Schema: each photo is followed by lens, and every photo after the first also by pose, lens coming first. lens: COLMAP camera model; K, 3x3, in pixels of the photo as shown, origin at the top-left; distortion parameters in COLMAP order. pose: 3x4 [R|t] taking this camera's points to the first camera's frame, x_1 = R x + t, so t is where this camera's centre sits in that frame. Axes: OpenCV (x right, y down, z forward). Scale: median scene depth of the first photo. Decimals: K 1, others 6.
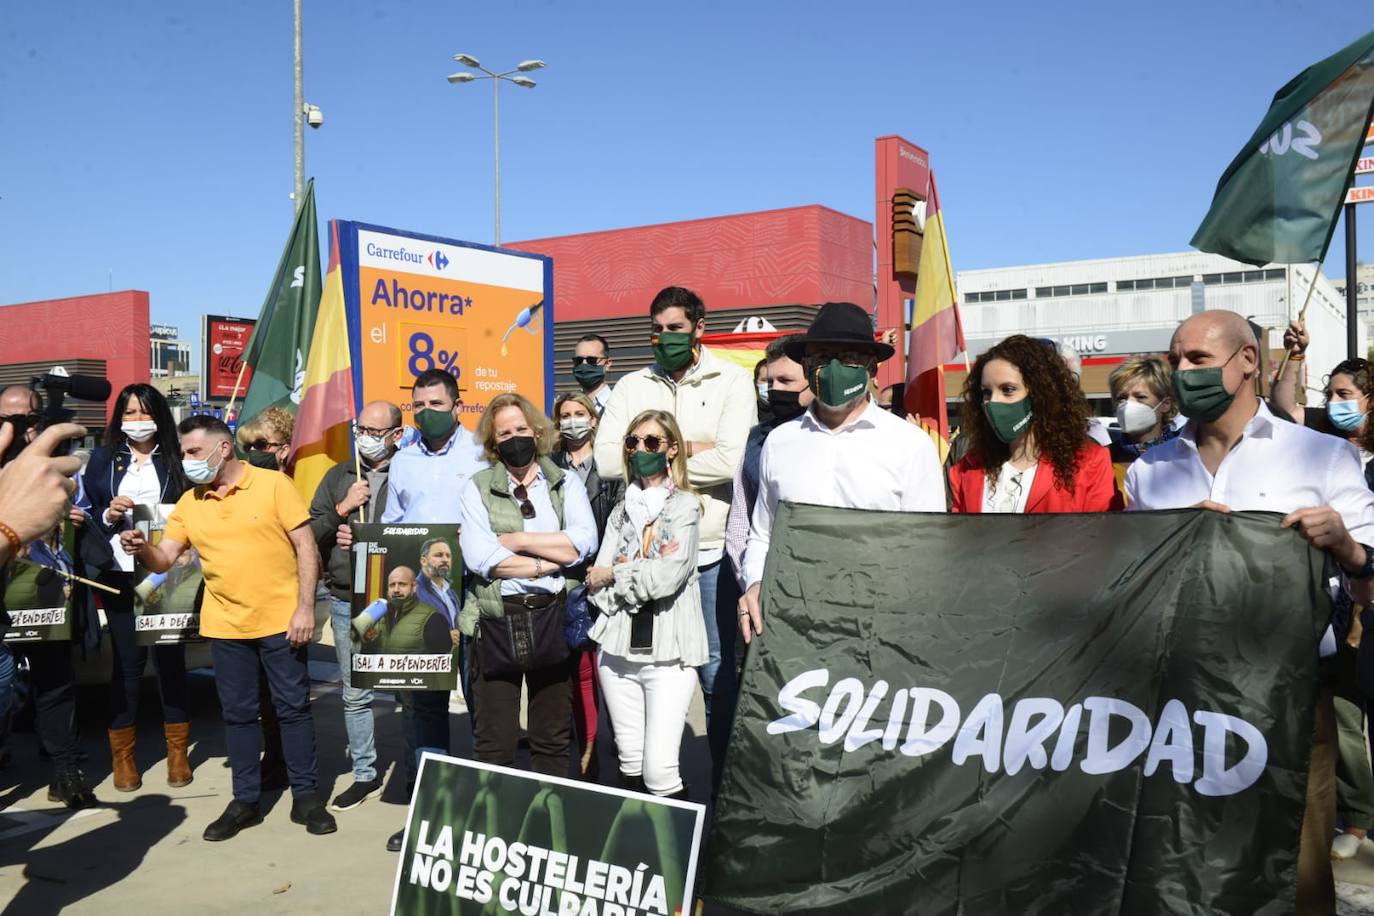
lens RADIAL K [[1204.3, 0, 687.0], [0, 1204.3, 458.0], [0, 0, 1]] dist [-0.099926, -0.000397]
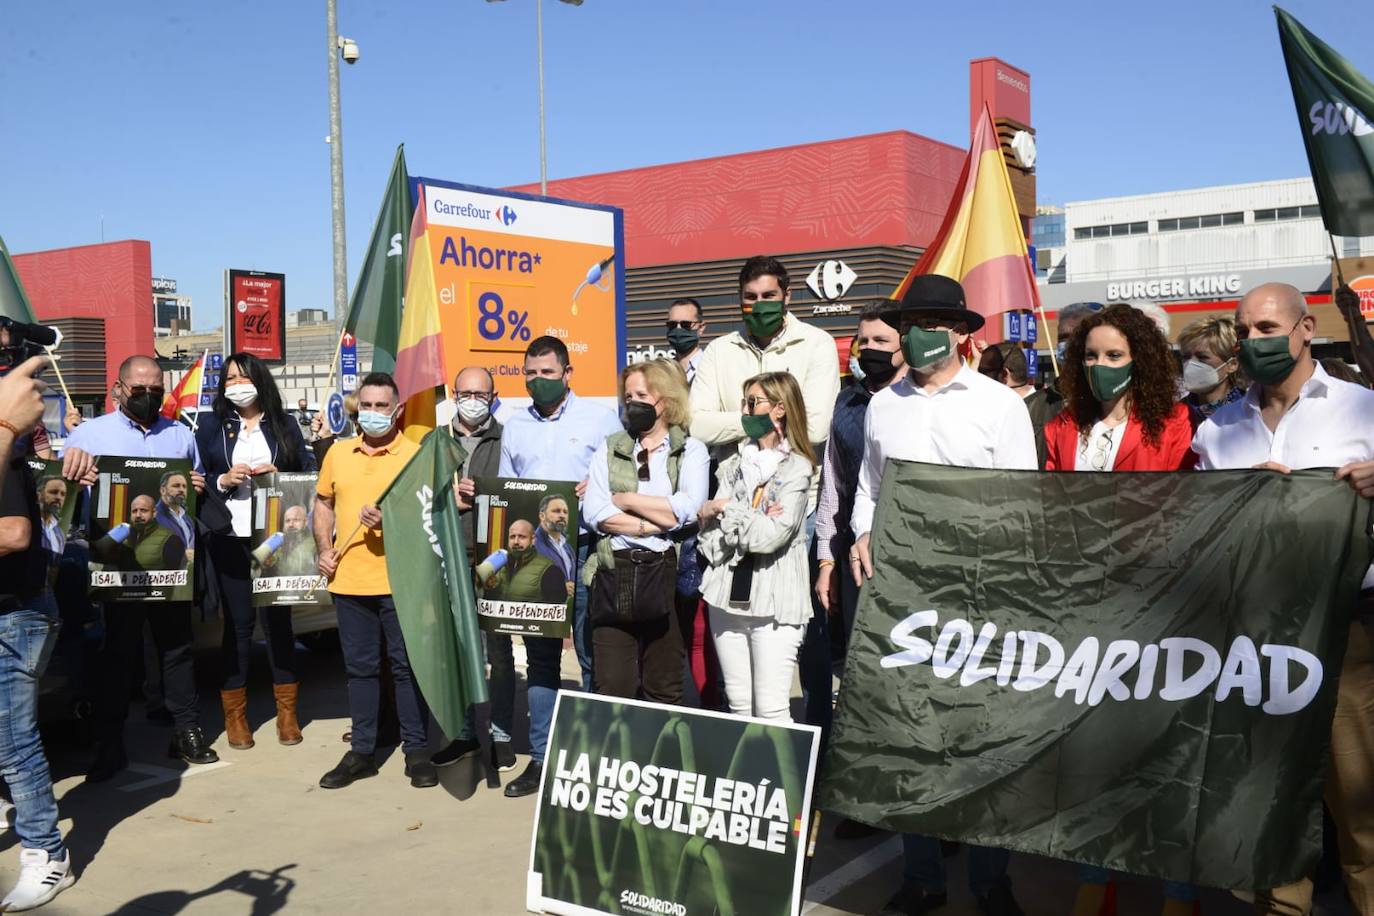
lens RADIAL K [[1363.3, 0, 655.0], [0, 1363.3, 494.1], [0, 0, 1]] dist [-0.040322, -0.001656]
pose [[0.997420, -0.006035, -0.071530, -0.028454], [0.009850, 0.998540, 0.053109, -0.000591], [0.071105, -0.053676, 0.996024, -0.171787]]
